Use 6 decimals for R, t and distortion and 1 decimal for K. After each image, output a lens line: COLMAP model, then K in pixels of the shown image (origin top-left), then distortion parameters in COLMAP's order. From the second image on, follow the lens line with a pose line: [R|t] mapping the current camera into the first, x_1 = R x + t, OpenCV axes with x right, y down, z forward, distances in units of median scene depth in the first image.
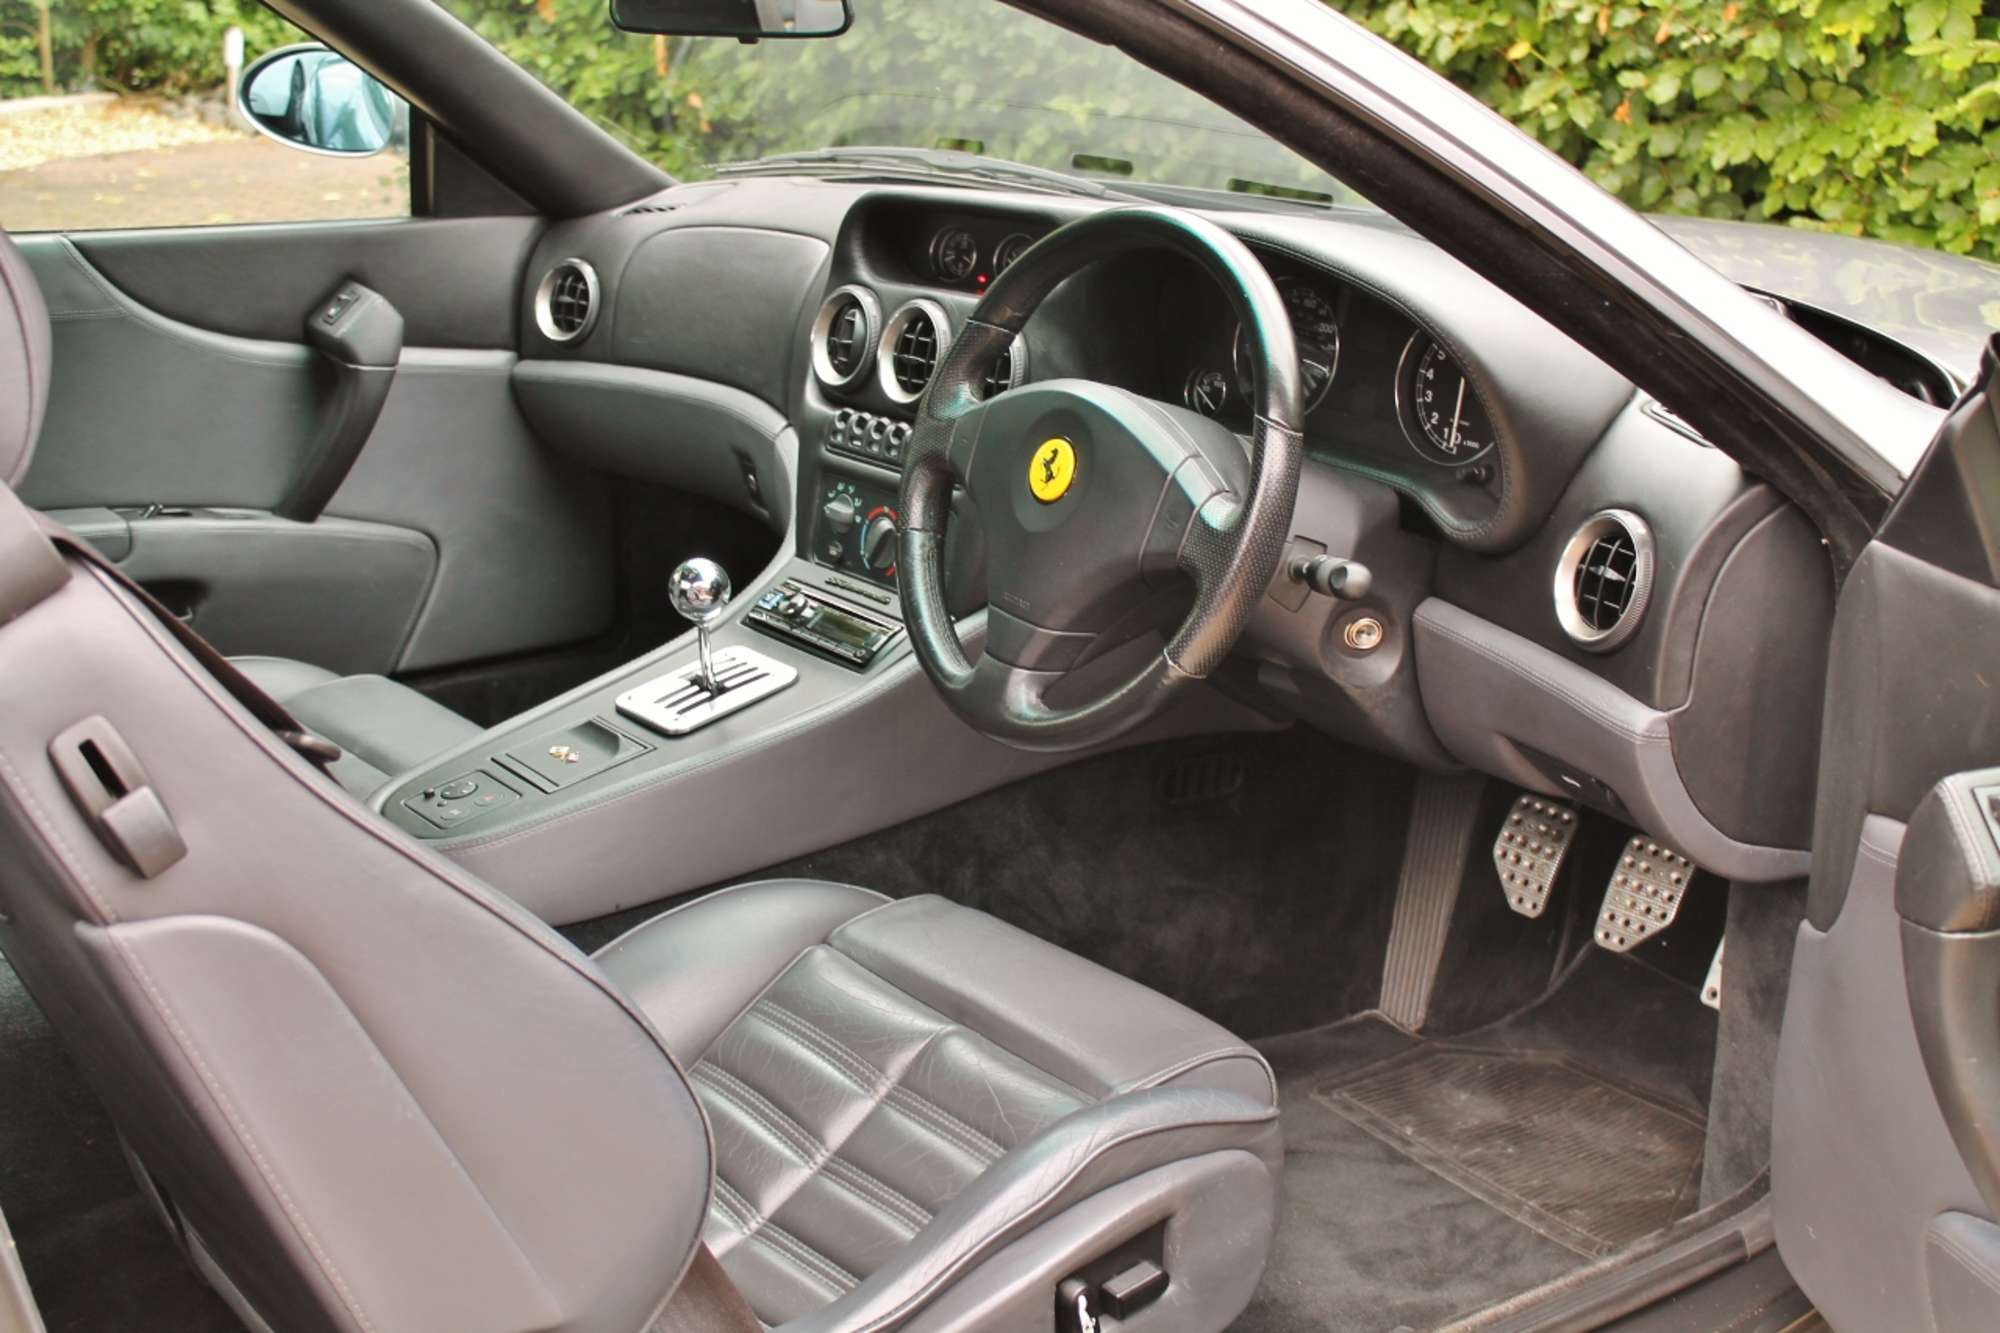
lens RADIAL K [[2630.9, 0, 999.2], [0, 2630.9, 638.5], [0, 0, 1]] dist [-0.070226, 0.096680]
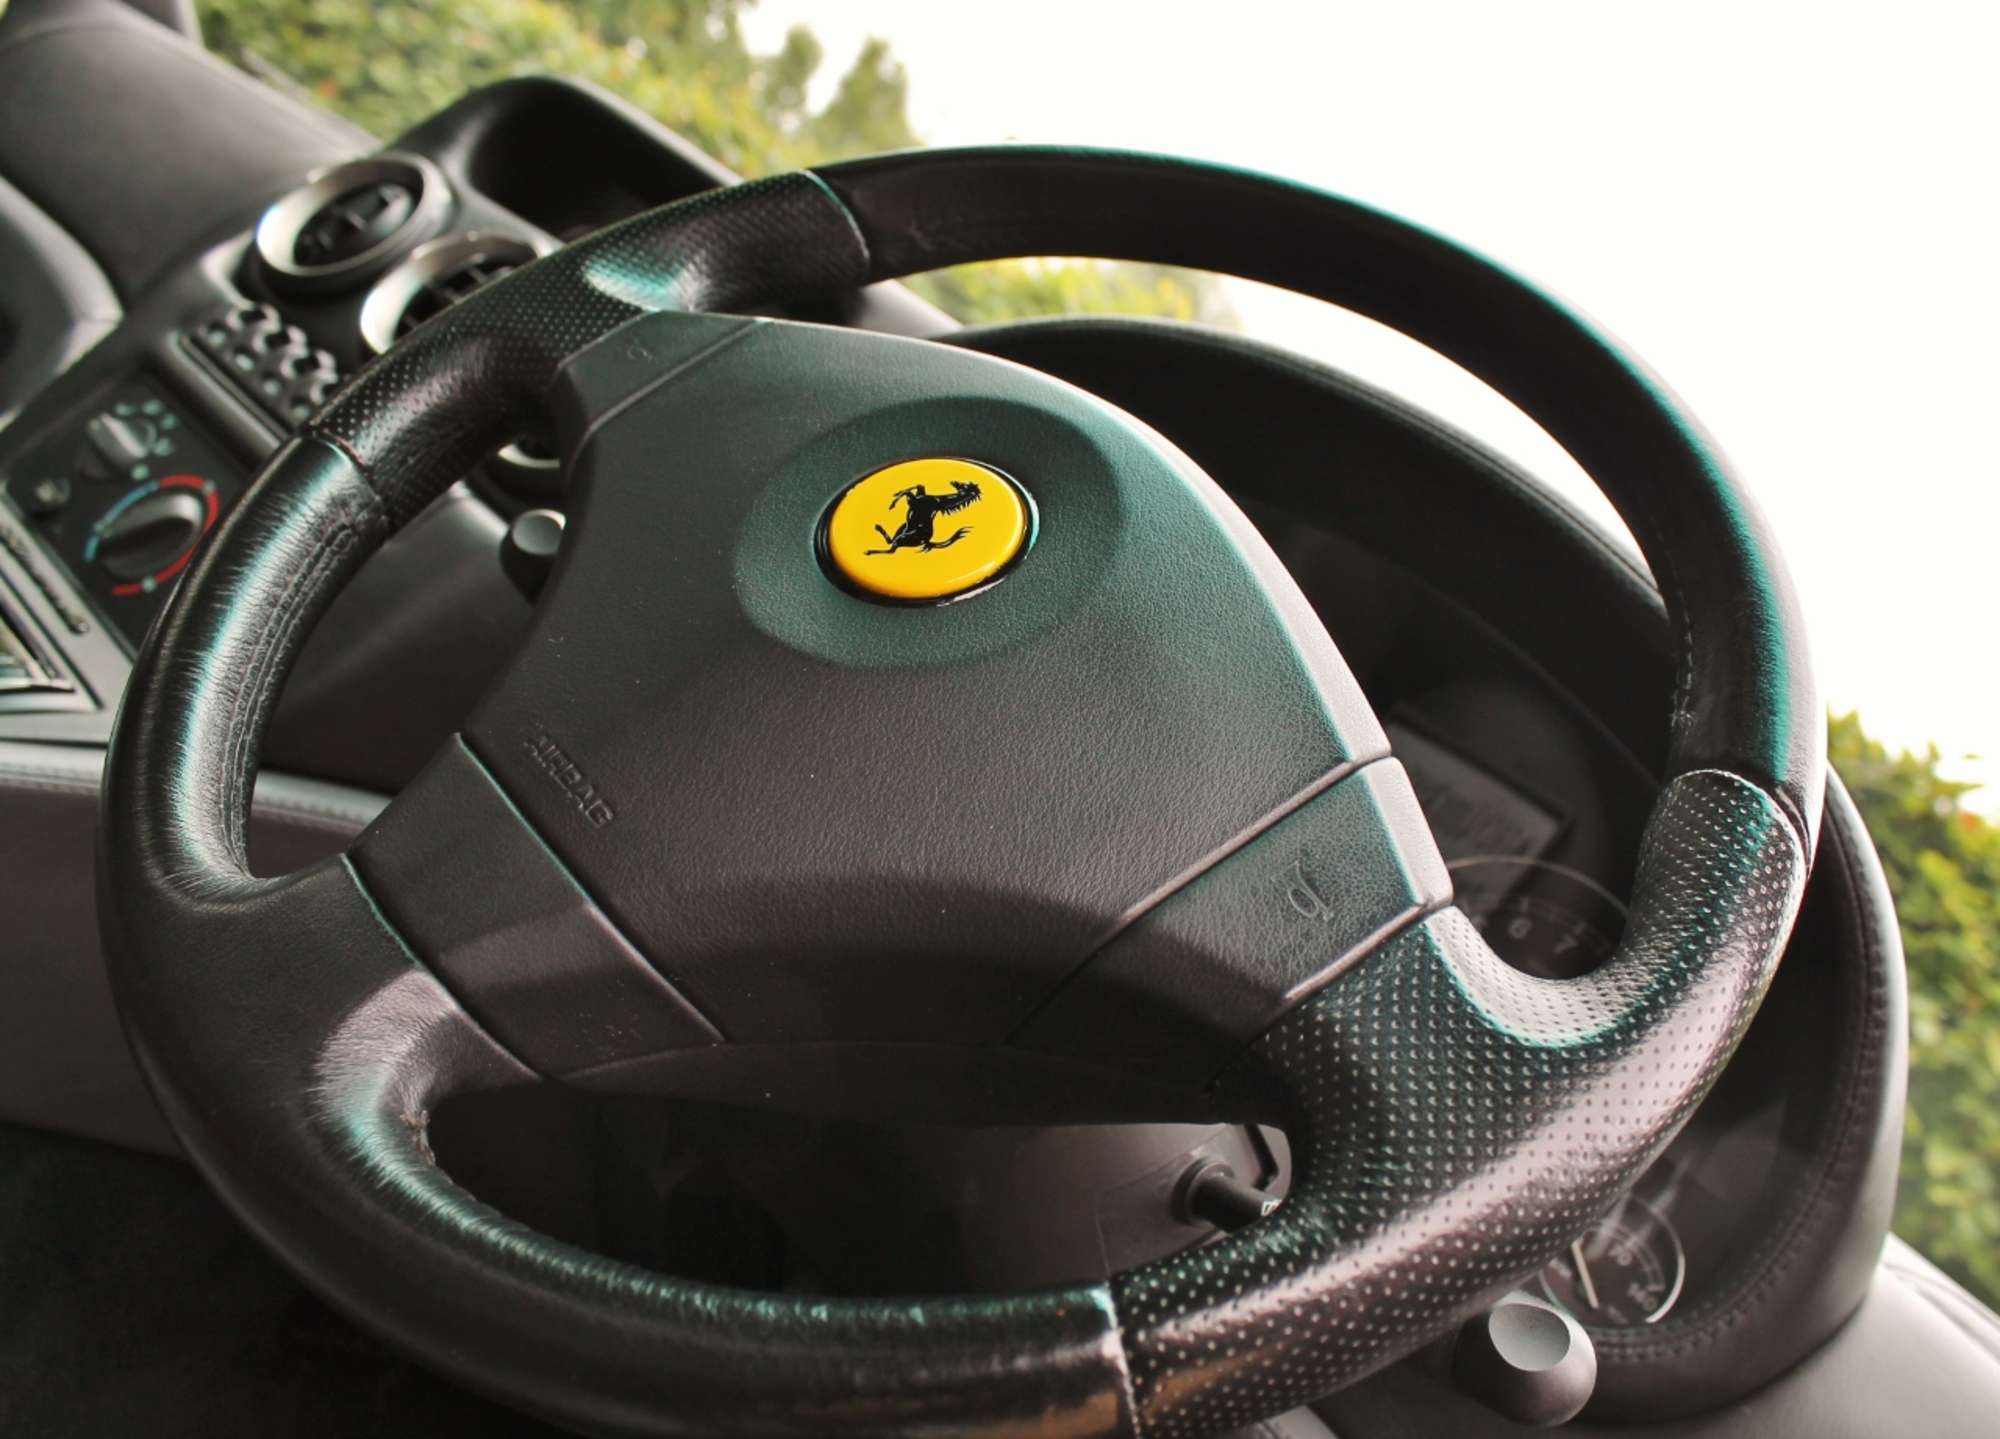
lens RADIAL K [[1888.3, 0, 998.5], [0, 1888.3, 668.6], [0, 0, 1]] dist [-0.013109, -0.010370]
pose [[0.705294, 0.638326, 0.308384, -0.027245], [-0.539535, 0.765506, -0.350574, 0.019891], [-0.459850, 0.080874, 0.884306, 0.655934]]
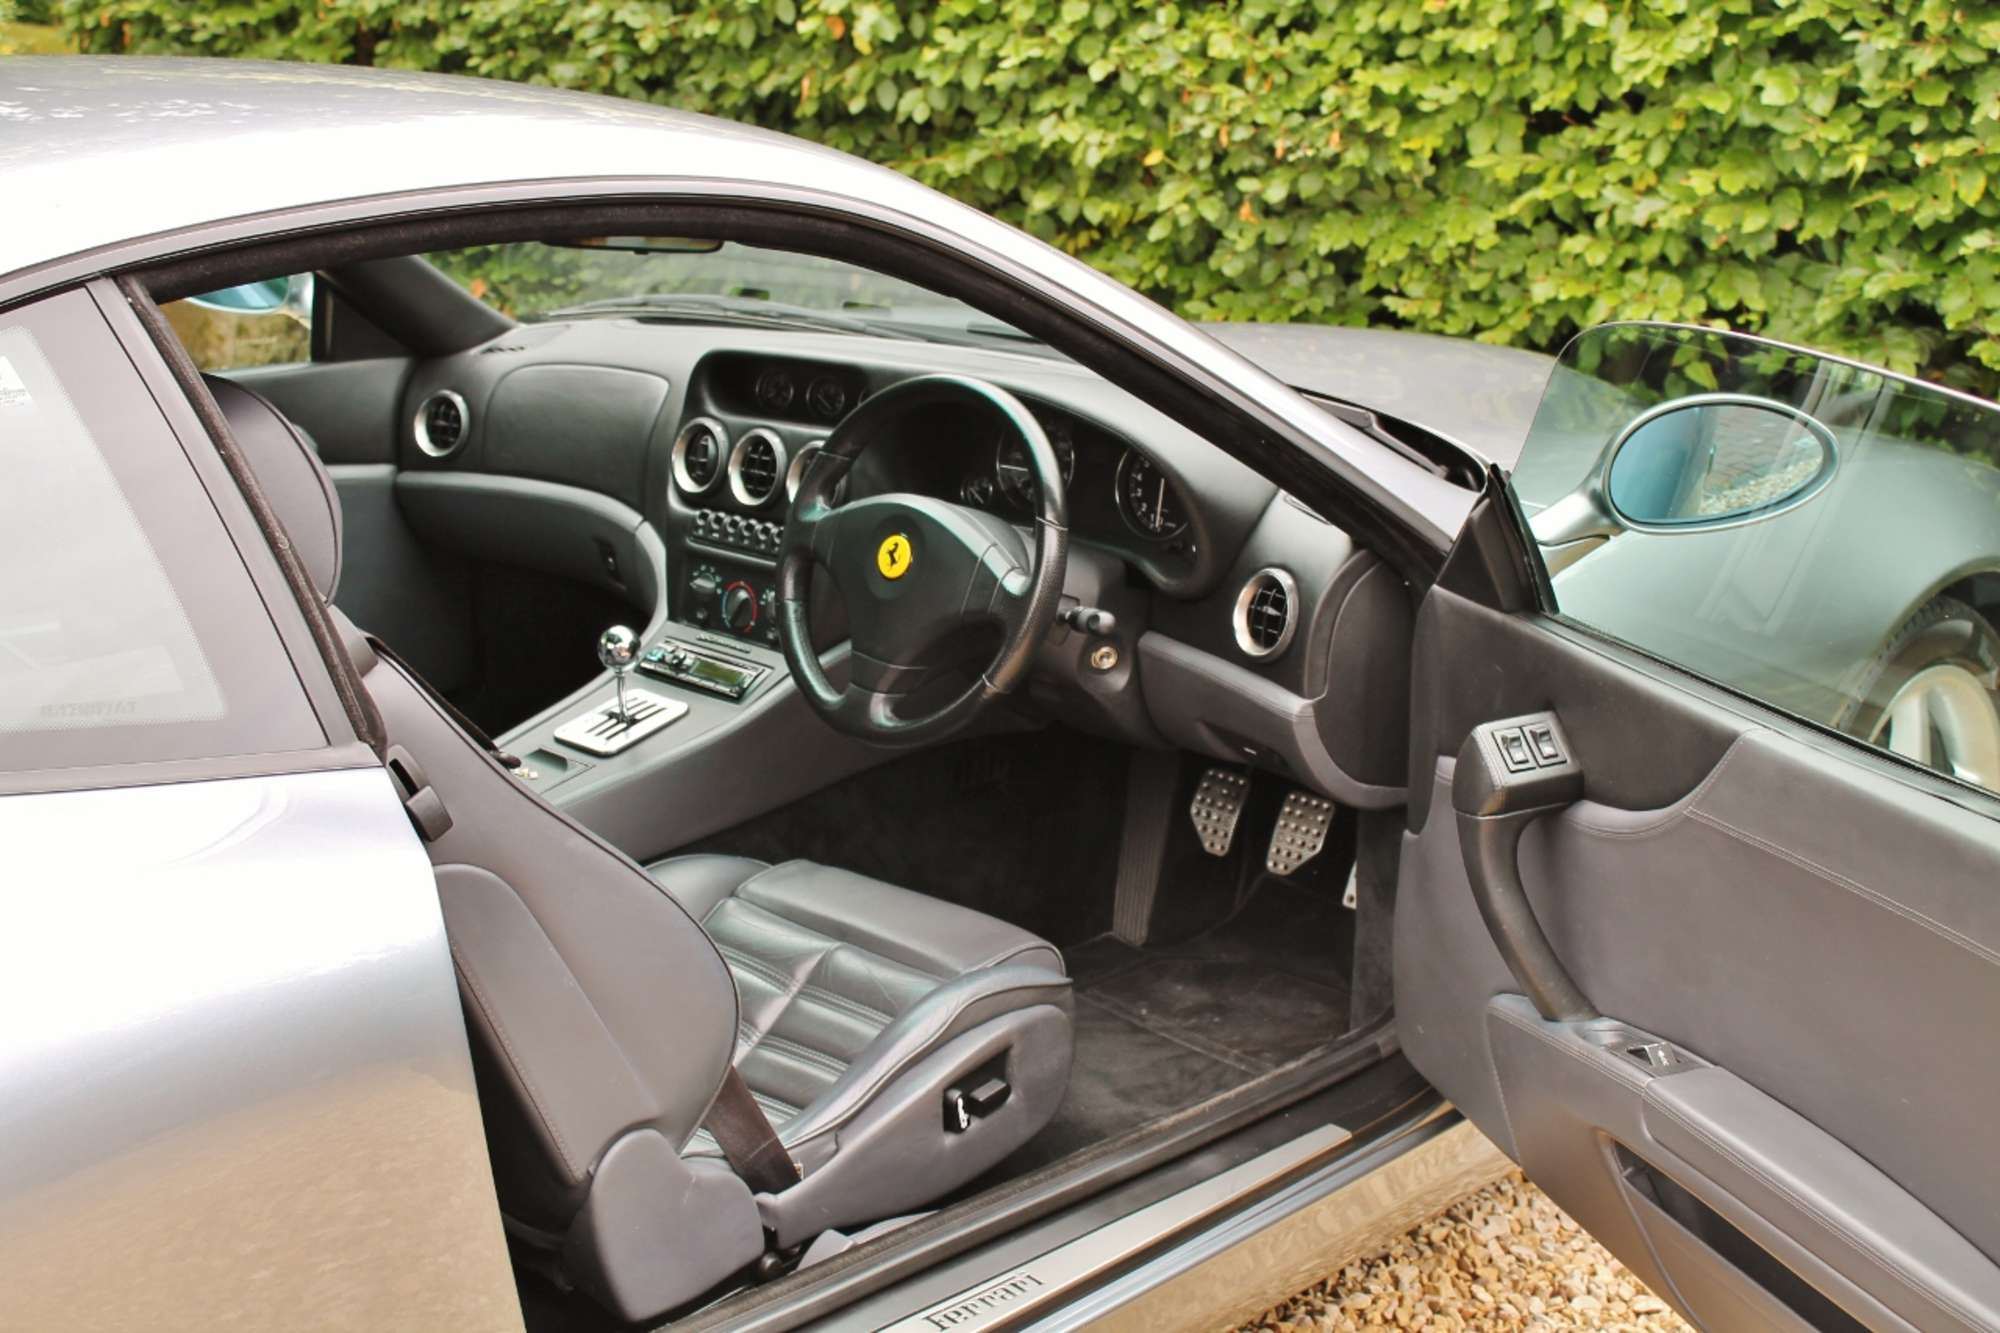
lens RADIAL K [[2630.9, 0, 999.2], [0, 2630.9, 638.5], [0, 0, 1]] dist [-0.070226, 0.096680]
pose [[0.989290, -0.047237, 0.138108, -0.104764], [0.048809, 0.998776, -0.008017, -0.003270], [-0.137560, 0.014672, 0.990385, -0.381772]]
